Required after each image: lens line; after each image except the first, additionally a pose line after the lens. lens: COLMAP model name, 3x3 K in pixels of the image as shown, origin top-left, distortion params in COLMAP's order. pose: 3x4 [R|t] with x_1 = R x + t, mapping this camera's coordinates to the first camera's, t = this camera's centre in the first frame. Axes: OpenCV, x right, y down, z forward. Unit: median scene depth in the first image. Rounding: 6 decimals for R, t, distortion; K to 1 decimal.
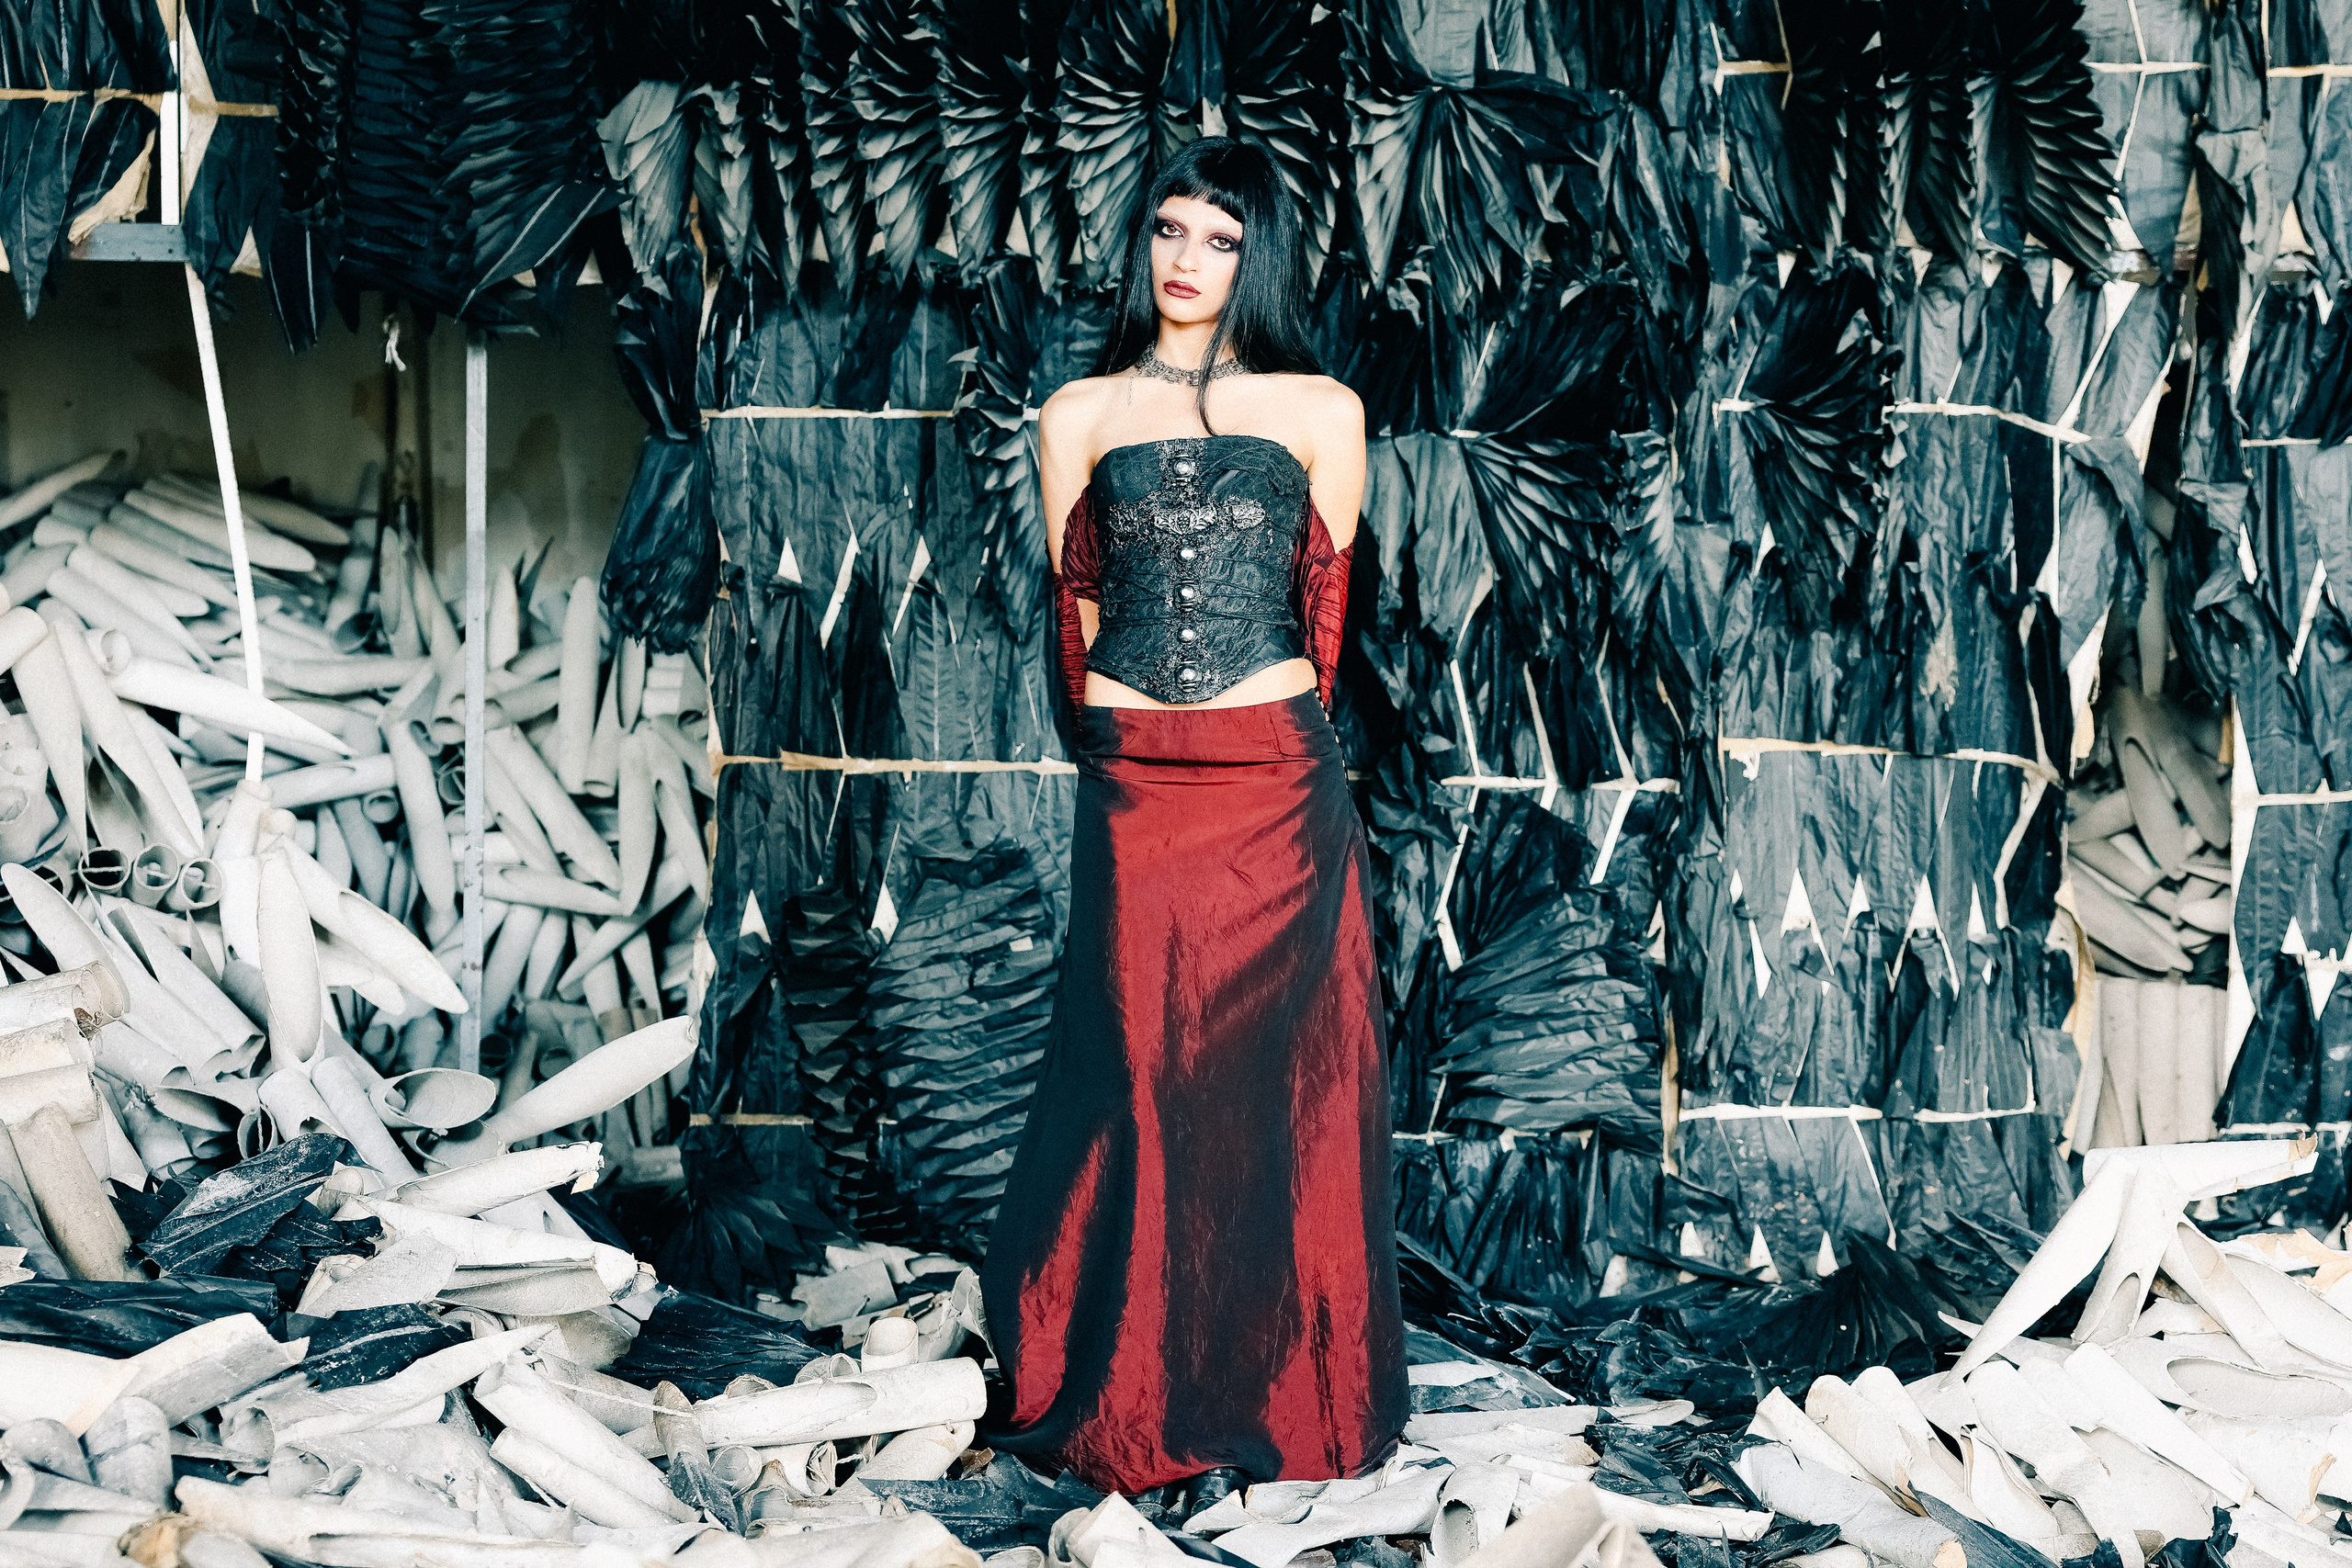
lens RADIAL K [[3221.8, 0, 1259.0], [0, 3221.8, 677.2], [0, 0, 1]] dist [0.043186, 0.000000]
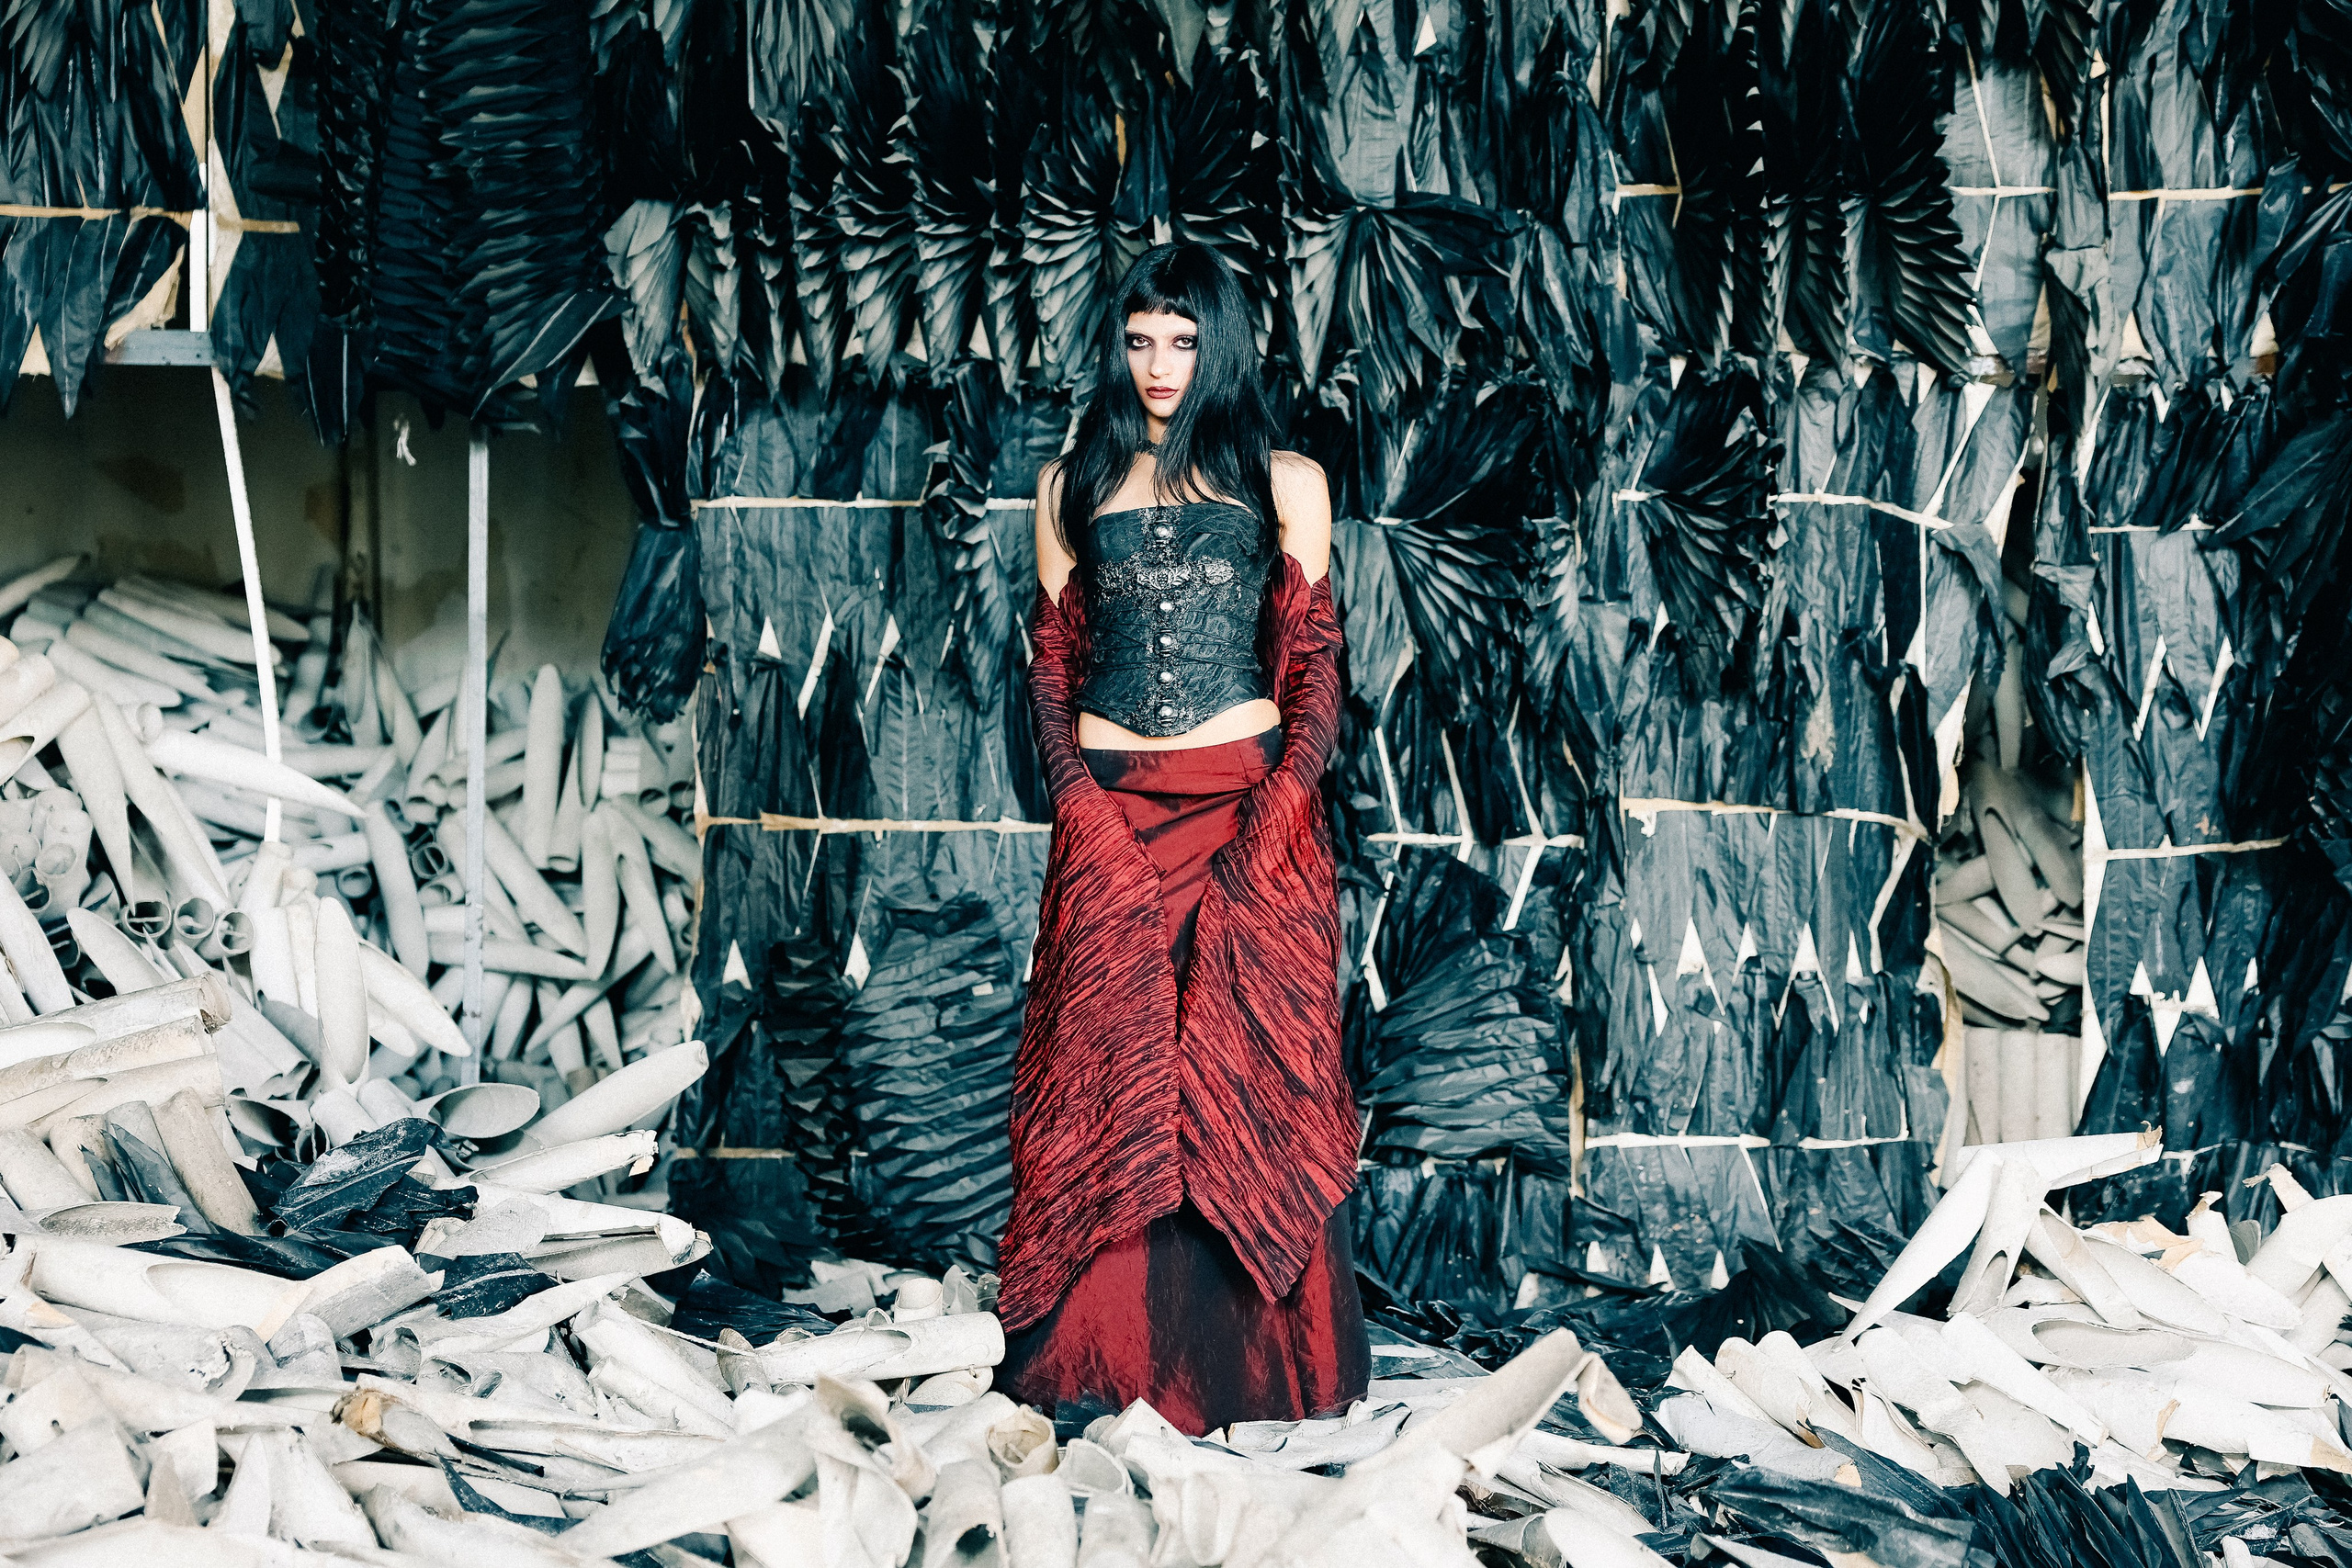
lens RADIAL K [[3254.2, 0, 1186.8], [0, 3254.2, 724.6], [0, 0, 1]] dist [0.045002, 0.000000]
pose [[0.999688, -0.001857, 0.024918, -0.032350], [0.002535, 0.999627, -0.027196, 0.023787], [-0.024858, 0.027250, 0.999320, -0.105462]]
